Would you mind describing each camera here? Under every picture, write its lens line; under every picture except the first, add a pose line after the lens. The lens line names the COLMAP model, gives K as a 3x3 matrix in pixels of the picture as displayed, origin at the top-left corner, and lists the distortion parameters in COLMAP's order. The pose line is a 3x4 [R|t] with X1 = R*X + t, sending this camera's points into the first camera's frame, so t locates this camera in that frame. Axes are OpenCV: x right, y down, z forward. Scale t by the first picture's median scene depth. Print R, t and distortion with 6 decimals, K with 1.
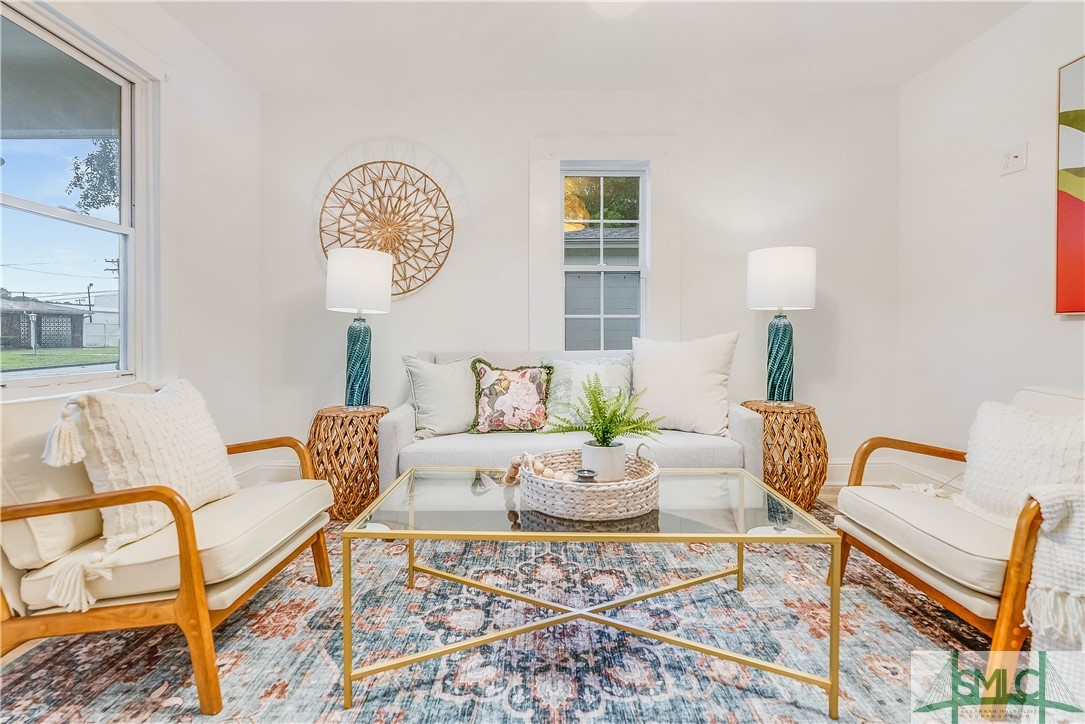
lens RADIAL K [[498.7, 0, 543.0], [0, 498.7, 345.0], [0, 0, 1]] dist [-0.001507, -0.000128]
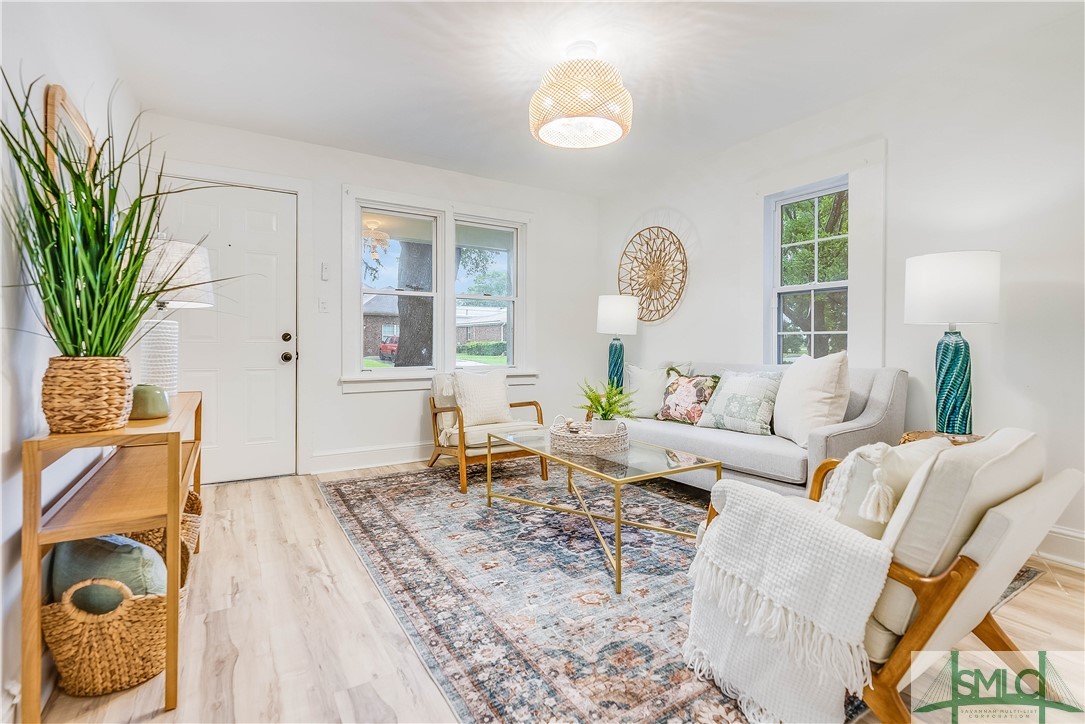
lens RADIAL K [[513.4, 0, 539.7], [0, 513.4, 348.0], [0, 0, 1]] dist [-0.000496, -0.000118]
pose [[0.529219, 0.010565, -0.848419, 0.927240], [-0.015523, 0.999876, 0.002768, -0.025524], [0.848343, 0.011705, 0.529318, -0.057262]]
